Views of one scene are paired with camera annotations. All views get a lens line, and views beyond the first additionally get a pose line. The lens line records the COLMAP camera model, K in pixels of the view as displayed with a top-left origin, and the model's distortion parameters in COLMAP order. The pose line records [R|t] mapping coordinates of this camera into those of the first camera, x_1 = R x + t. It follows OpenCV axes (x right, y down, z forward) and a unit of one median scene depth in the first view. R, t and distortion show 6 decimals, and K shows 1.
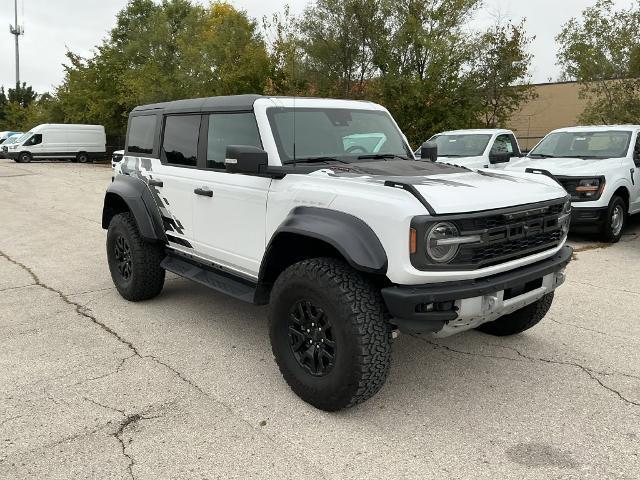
lens RADIAL K [[518.7, 0, 312.8], [0, 518.7, 257.5], [0, 0, 1]] dist [0.063177, -0.111251]
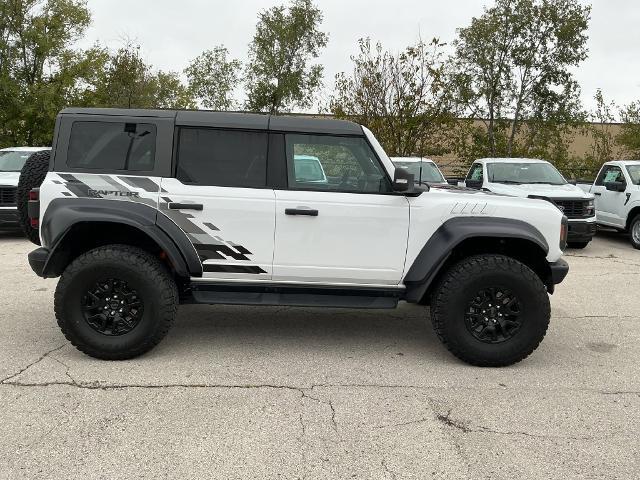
lens RADIAL K [[518.7, 0, 312.8], [0, 518.7, 257.5], [0, 0, 1]] dist [0.063177, -0.111251]
pose [[0.647419, -0.108581, 0.754360, -0.845773], [0.134650, 0.990525, 0.027013, -0.056835], [-0.750145, 0.084086, 0.655906, 0.305321]]
